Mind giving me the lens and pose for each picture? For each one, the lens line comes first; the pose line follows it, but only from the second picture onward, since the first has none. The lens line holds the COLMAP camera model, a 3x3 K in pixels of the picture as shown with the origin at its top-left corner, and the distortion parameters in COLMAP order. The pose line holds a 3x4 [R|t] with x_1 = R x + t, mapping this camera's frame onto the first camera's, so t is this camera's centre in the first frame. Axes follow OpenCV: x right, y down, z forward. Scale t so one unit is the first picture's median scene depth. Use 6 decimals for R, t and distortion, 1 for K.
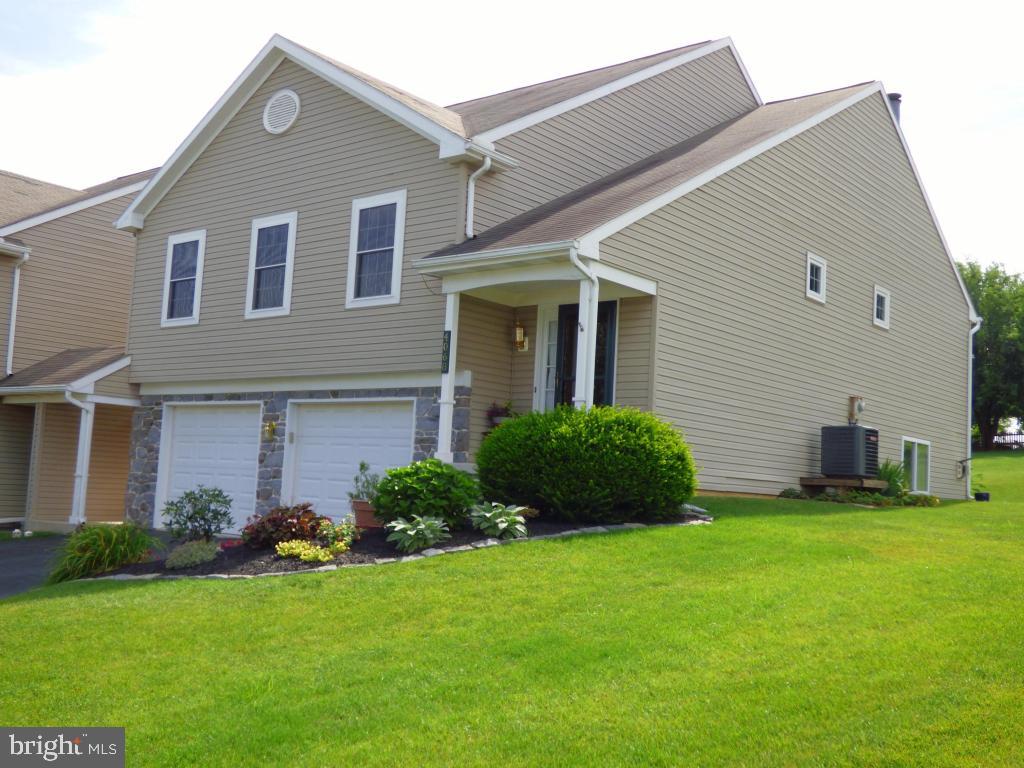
lens RADIAL K [[1078.3, 0, 514.6], [0, 1078.3, 384.4], [0, 0, 1]] dist [-0.004403, 0.000000]
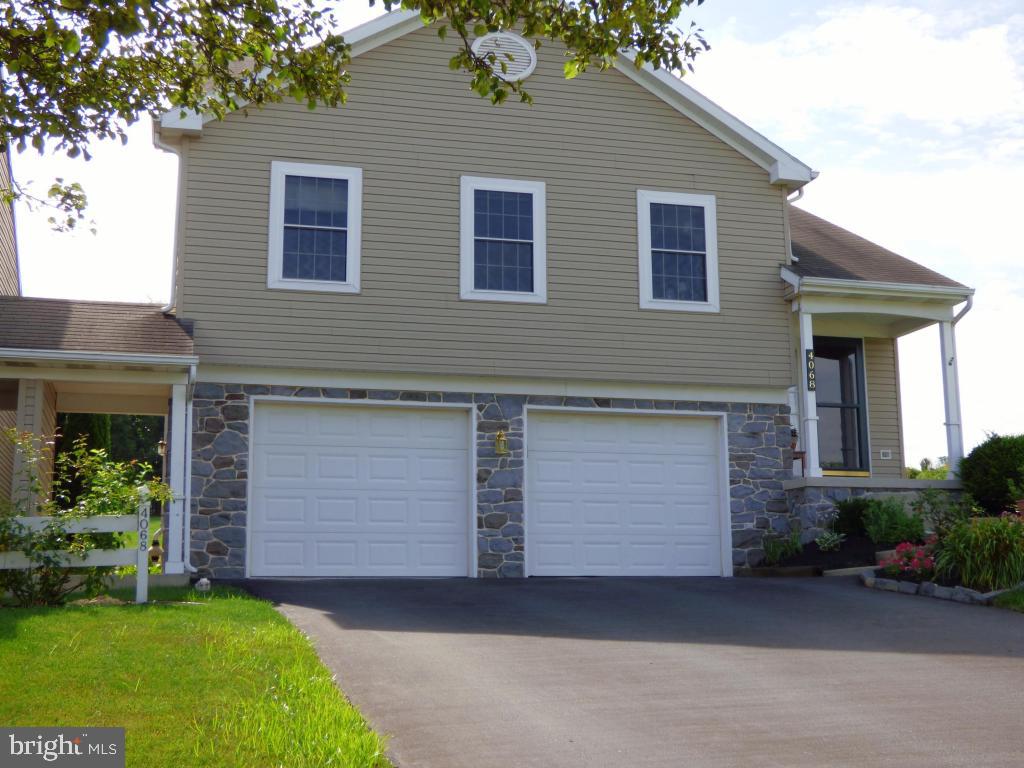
lens RADIAL K [[1306.5, 0, 512.6], [0, 1306.5, 376.6], [0, 0, 1]] dist [-0.067453, 0.000000]
pose [[0.583166, 0.087594, 0.807617, -1.005432], [-0.044352, 0.996120, -0.076013, 0.067559], [-0.811141, 0.008509, 0.584788, 0.418047]]
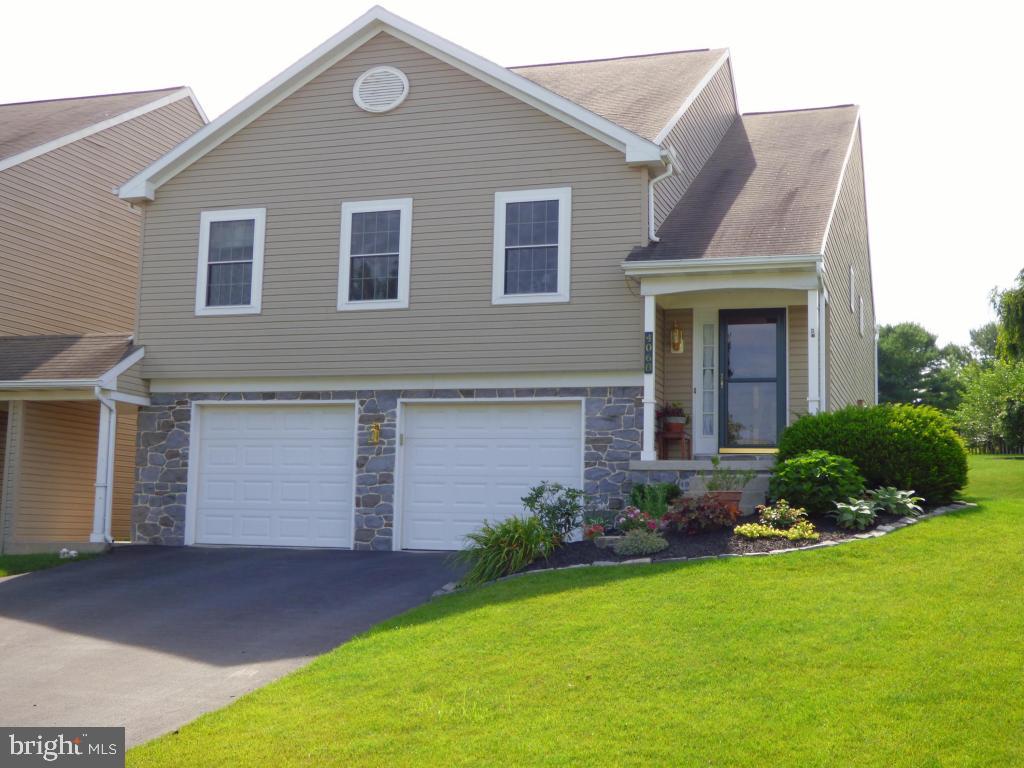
lens RADIAL K [[1306.5, 0, 509.8], [0, 1306.5, 383.1], [0, 0, 1]] dist [-0.067453, 0.000000]
pose [[0.932190, 0.012808, 0.361743, -0.520311], [-0.011246, 0.999916, -0.006423, 0.006582], [-0.361795, 0.001919, 0.932256, -0.086280]]
